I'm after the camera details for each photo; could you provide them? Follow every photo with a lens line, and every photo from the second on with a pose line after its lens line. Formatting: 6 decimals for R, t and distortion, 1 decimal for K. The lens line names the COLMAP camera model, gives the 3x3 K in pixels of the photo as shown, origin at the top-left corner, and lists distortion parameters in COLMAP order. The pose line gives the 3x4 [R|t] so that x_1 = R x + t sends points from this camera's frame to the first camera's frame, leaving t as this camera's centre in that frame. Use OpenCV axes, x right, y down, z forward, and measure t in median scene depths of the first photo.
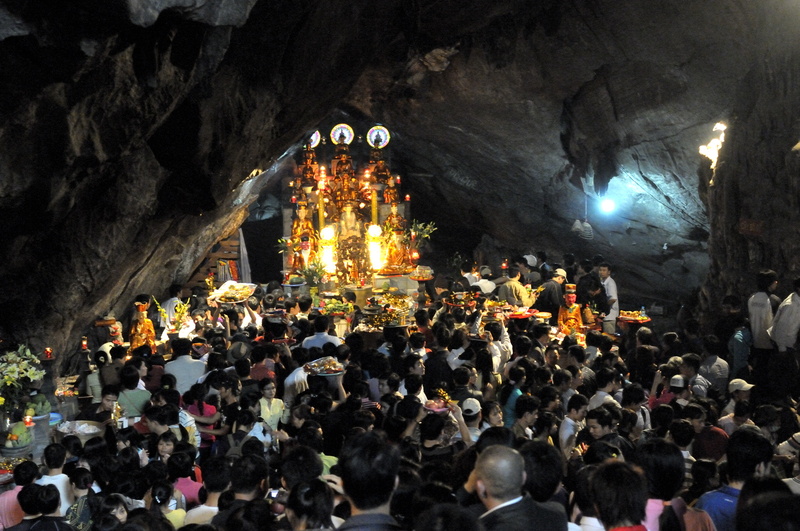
lens RADIAL K [[1274.4, 0, 400.0], [0, 1274.4, 265.5], [0, 0, 1]] dist [0.157724, -0.015021]
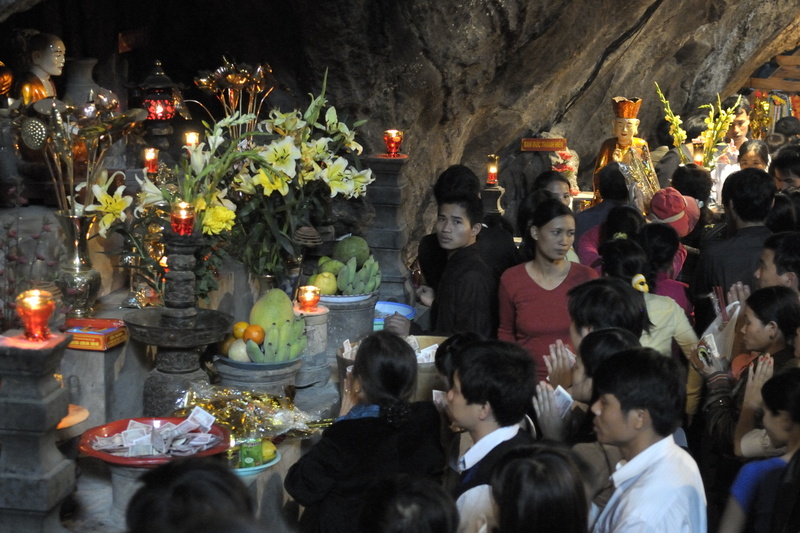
lens RADIAL K [[1390.1, 0, 400.0], [0, 1390.1, 266.5], [0, 0, 1]] dist [0.035997, 0.130314]
pose [[0.941855, 0.082977, -0.325614, -0.122894], [-0.083961, 0.996408, 0.011054, 0.090570], [0.325362, 0.016928, 0.945438, 0.562206]]
